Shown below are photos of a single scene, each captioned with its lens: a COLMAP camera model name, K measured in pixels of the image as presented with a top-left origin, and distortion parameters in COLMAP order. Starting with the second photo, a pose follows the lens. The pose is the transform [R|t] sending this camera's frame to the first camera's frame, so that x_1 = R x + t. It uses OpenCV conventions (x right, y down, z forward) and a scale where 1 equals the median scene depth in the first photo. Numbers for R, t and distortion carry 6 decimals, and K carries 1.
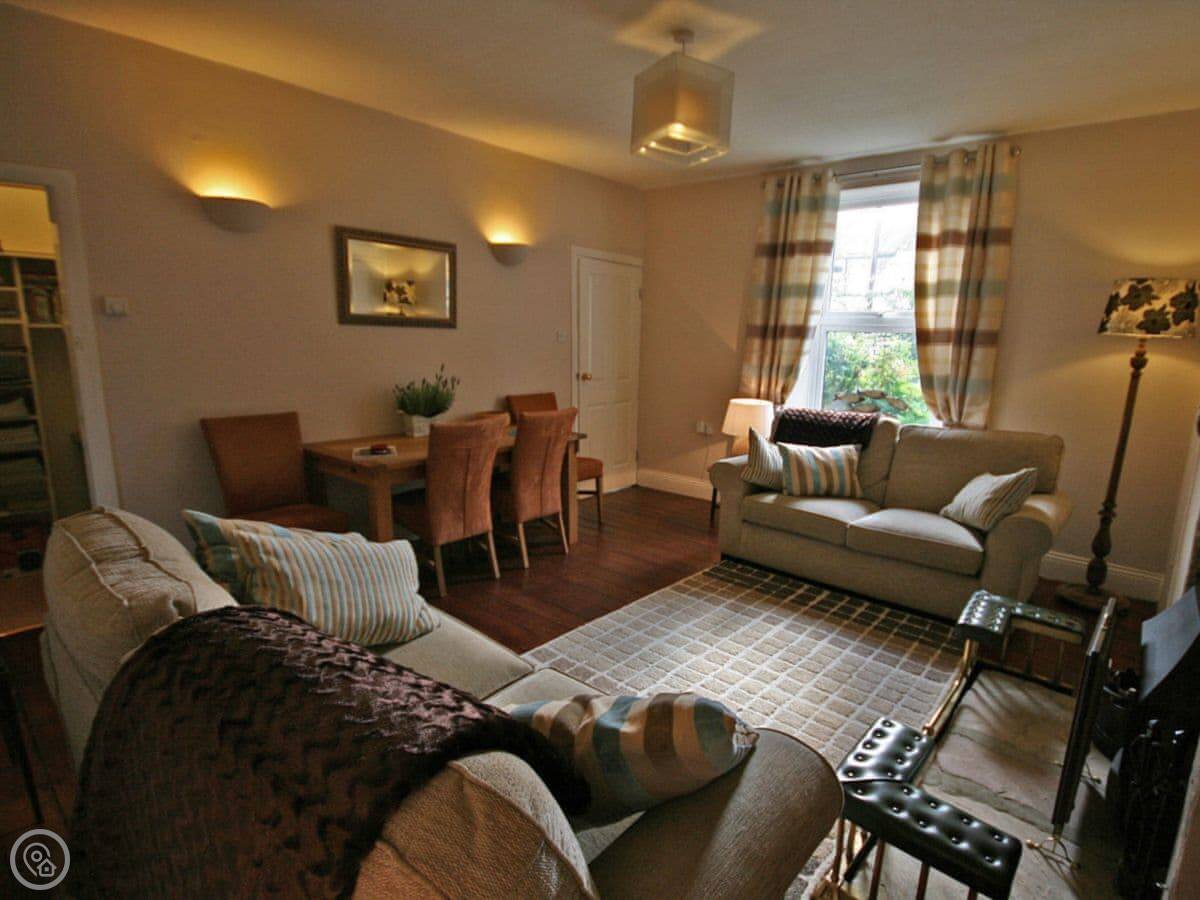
lens RADIAL K [[639.3, 0, 647.3], [0, 639.3, 452.0], [0, 0, 1]] dist [0.000280, 0.000859]
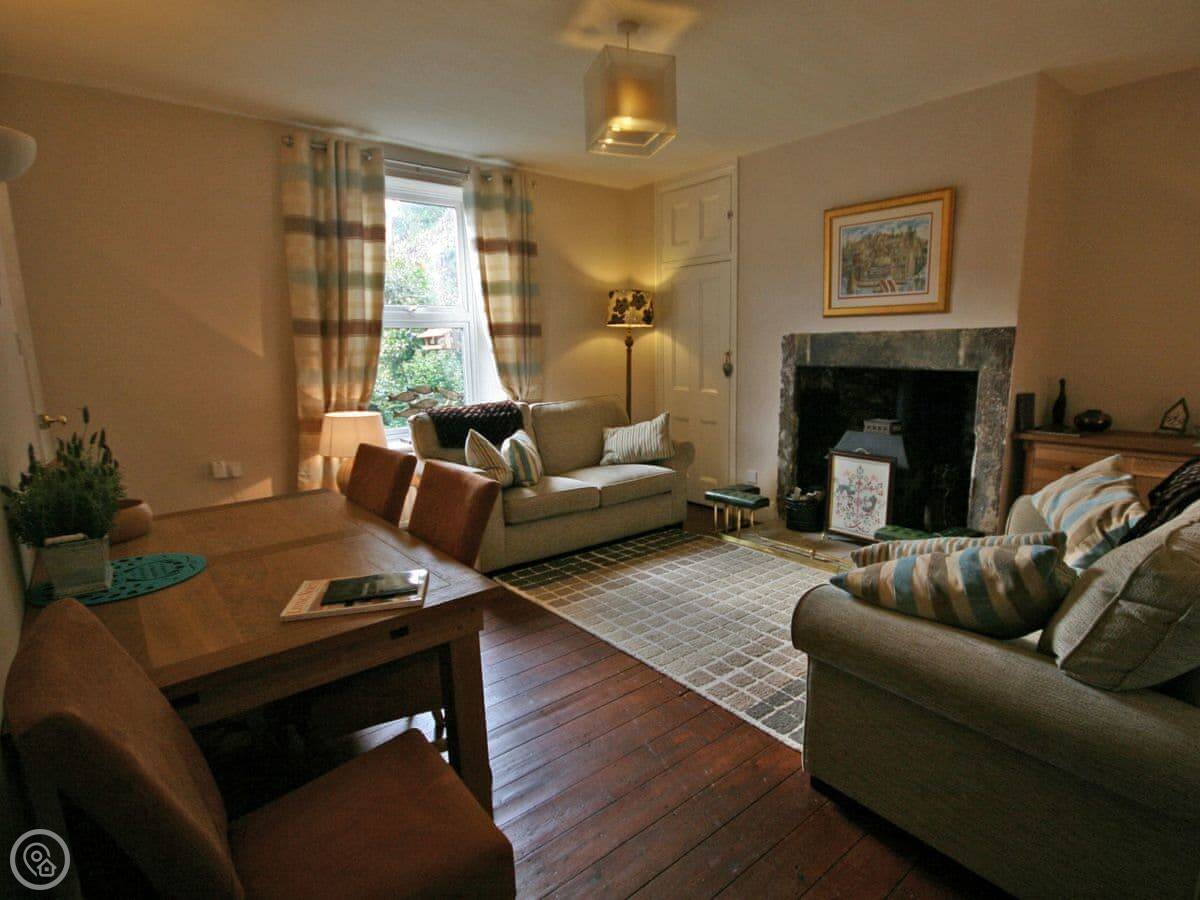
lens RADIAL K [[639.3, 0, 647.3], [0, 639.3, 452.0], [0, 0, 1]] dist [0.000280, 0.000859]
pose [[0.162548, -0.205050, 0.965159, -0.776580], [0.193282, 0.965835, 0.172642, -0.135058], [-0.967585, 0.158485, 0.196627, 0.647715]]
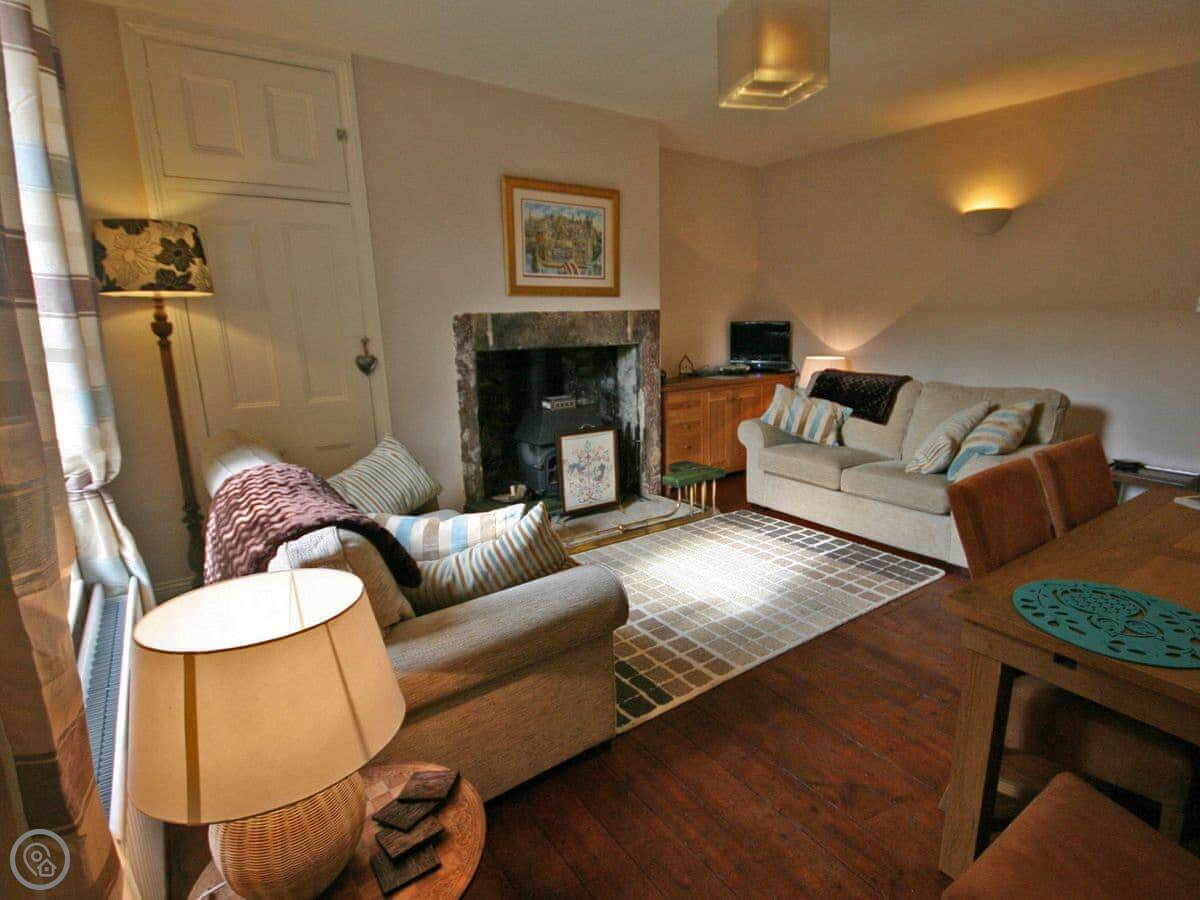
lens RADIAL K [[639.3, 0, 647.3], [0, 639.3, 452.0], [0, 0, 1]] dist [0.000280, 0.000859]
pose [[-0.972922, -0.070925, 0.219984, -0.008982], [0.019954, 0.922428, 0.385652, -0.277245], [-0.230272, 0.379599, -0.896036, 1.544767]]
